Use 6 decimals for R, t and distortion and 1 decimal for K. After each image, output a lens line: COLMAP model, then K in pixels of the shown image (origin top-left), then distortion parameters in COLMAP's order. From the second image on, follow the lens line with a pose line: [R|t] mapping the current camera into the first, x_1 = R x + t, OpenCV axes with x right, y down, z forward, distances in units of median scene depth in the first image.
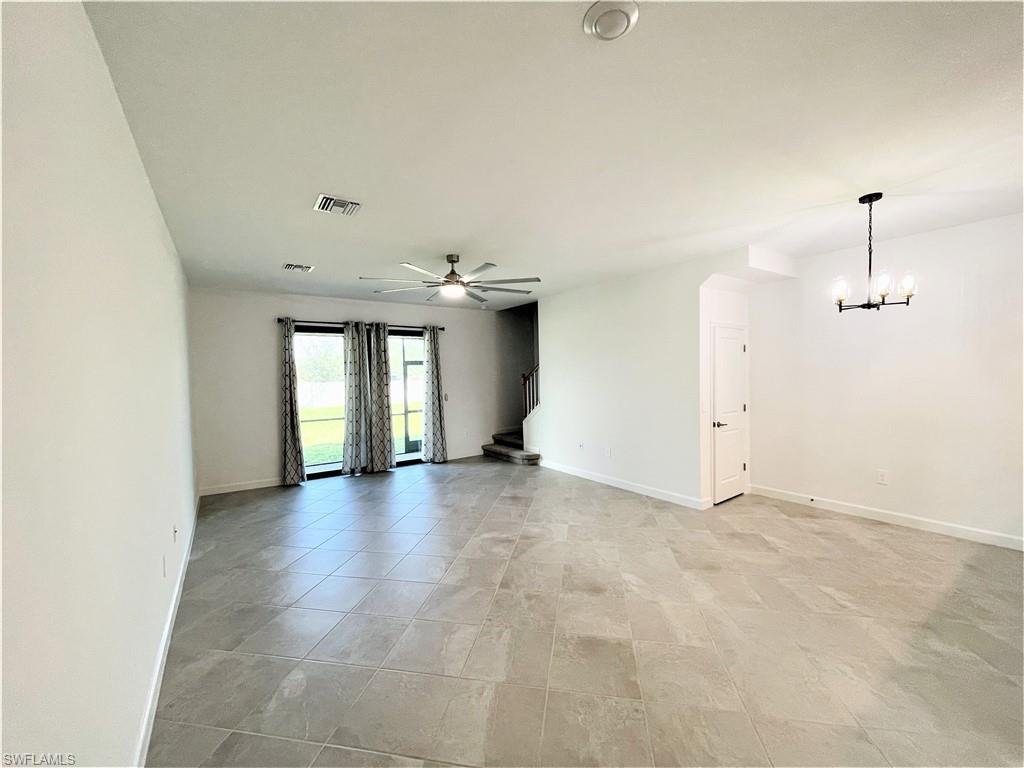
lens RADIAL K [[410.9, 0, 516.8], [0, 410.9, 386.8], [0, 0, 1]] dist [-0.000982, 0.000040]
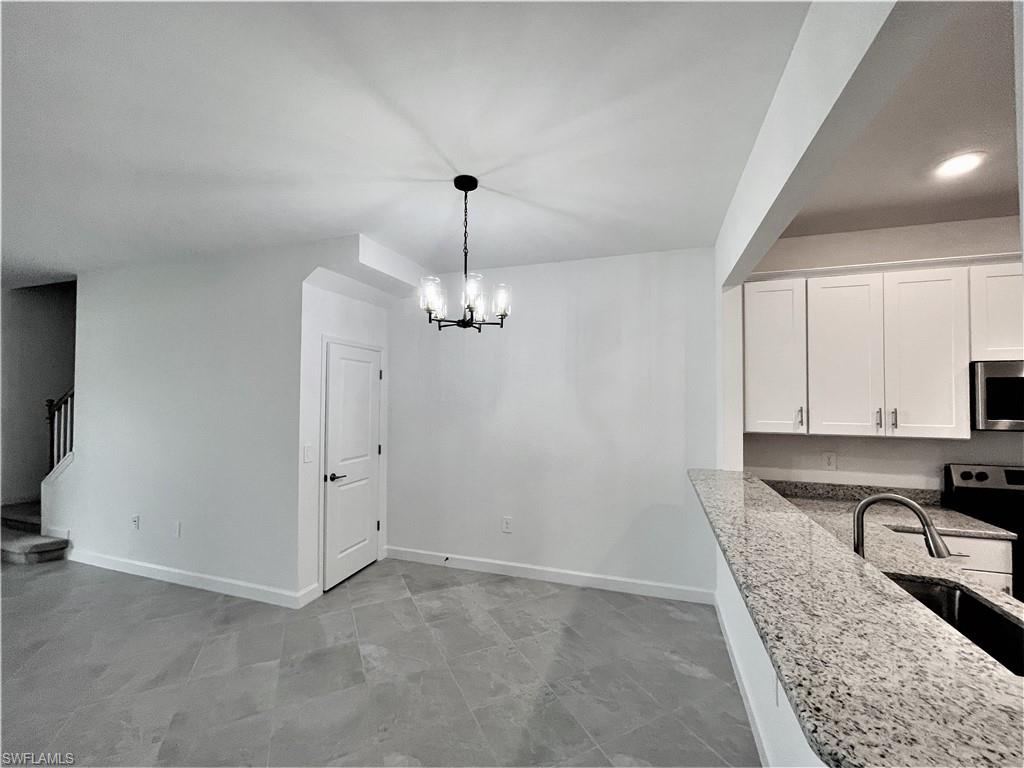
lens RADIAL K [[410.9, 0, 516.8], [0, 410.9, 386.8], [0, 0, 1]] dist [-0.000982, 0.000040]
pose [[0.800937, 0.036387, 0.597642, 0.287301], [0.000769, 0.998088, -0.061797, -0.020196], [-0.598748, 0.049955, 0.799378, 0.203447]]
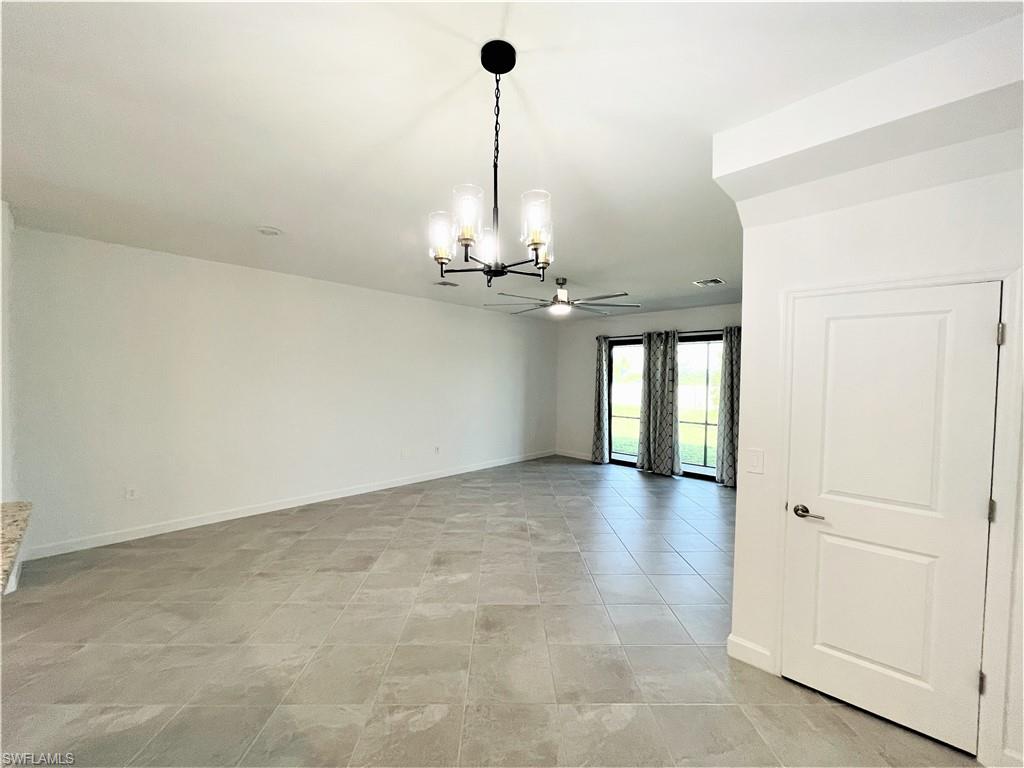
lens RADIAL K [[405.7, 0, 501.7], [0, 405.7, 390.1], [0, 0, 1]] dist [-0.003180, -0.000434]
pose [[0.193209, 0.052090, -0.979774, 0.785854], [-0.052448, 0.997710, 0.042701, -0.039577], [0.979755, 0.043137, 0.195498, 0.533660]]
